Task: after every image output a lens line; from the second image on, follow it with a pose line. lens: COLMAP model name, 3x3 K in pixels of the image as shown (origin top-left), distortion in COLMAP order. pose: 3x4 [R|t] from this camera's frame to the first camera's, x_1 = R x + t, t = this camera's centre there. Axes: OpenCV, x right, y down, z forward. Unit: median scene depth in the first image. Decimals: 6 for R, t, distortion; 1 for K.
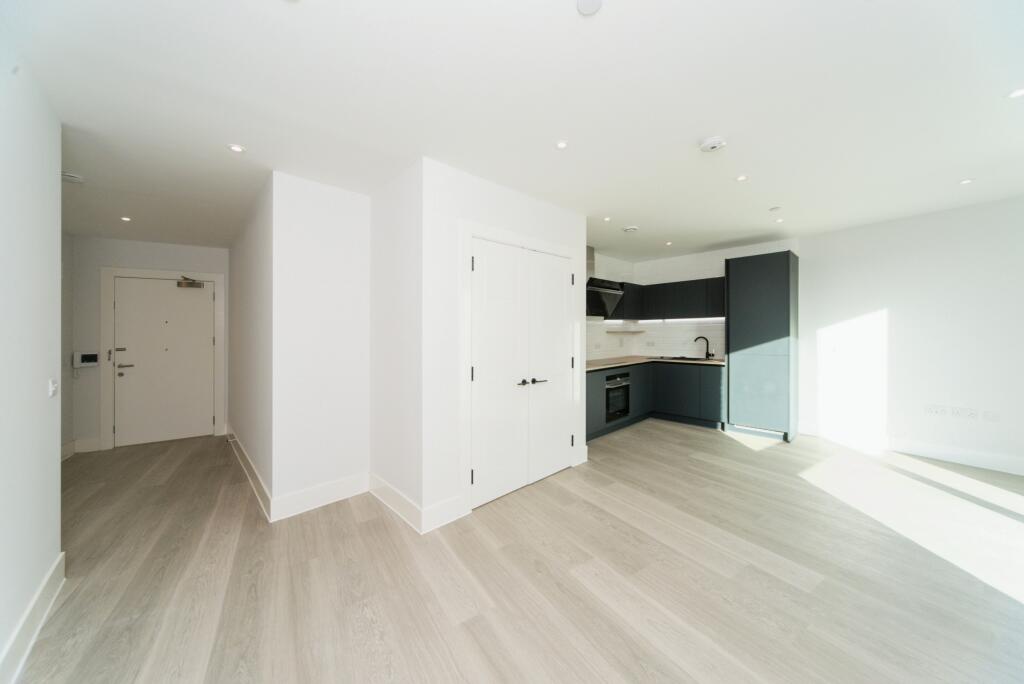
lens RADIAL K [[349.4, 0, 509.3], [0, 349.4, 334.0], [0, 0, 1]] dist [-0.002579, -0.000623]
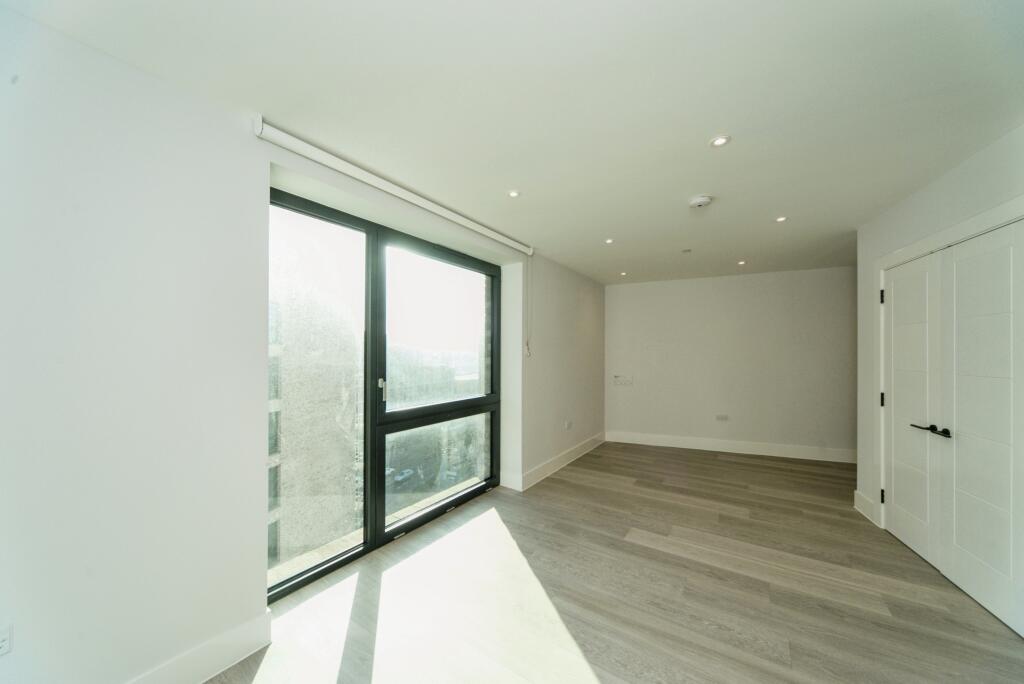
lens RADIAL K [[349.4, 0, 514.1], [0, 349.4, 351.7], [0, 0, 1]] dist [-0.002579, -0.000623]
pose [[-0.913780, 0.013314, -0.405991, 0.839121], [0.013527, 0.999906, 0.002344, -0.030376], [0.405984, -0.003350, -0.913874, 0.945251]]
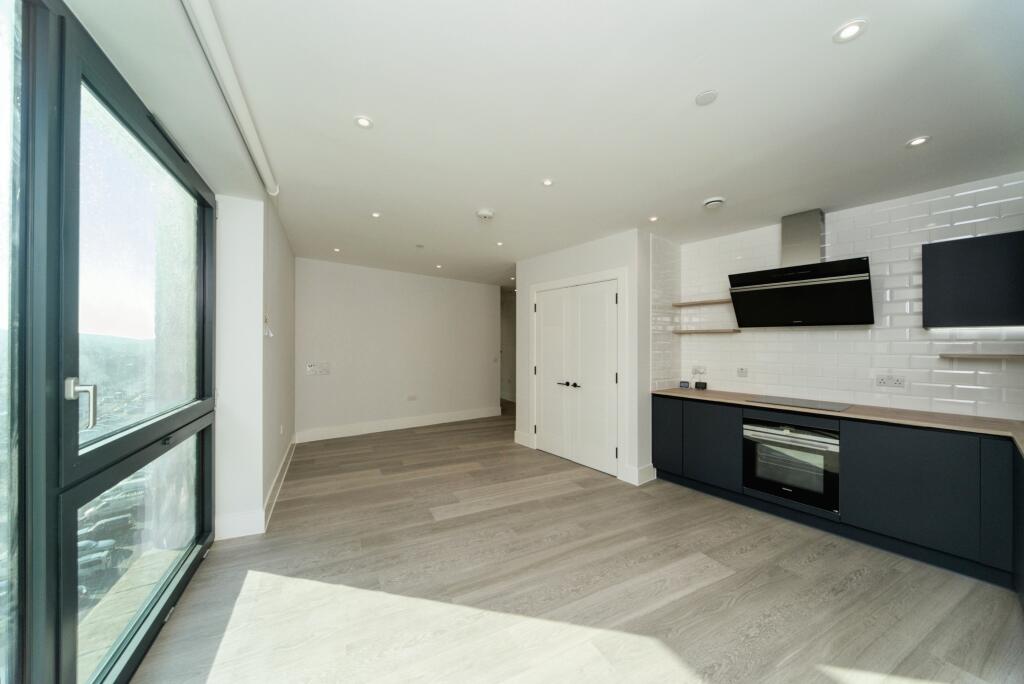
lens RADIAL K [[349.4, 0, 506.7], [0, 349.4, 345.9], [0, 0, 1]] dist [-0.002579, -0.000623]
pose [[-0.089495, 0.009892, -0.995938, 1.028311], [-0.017402, 0.999783, 0.011494, -0.016640], [0.995835, 0.018360, -0.089304, 0.627523]]
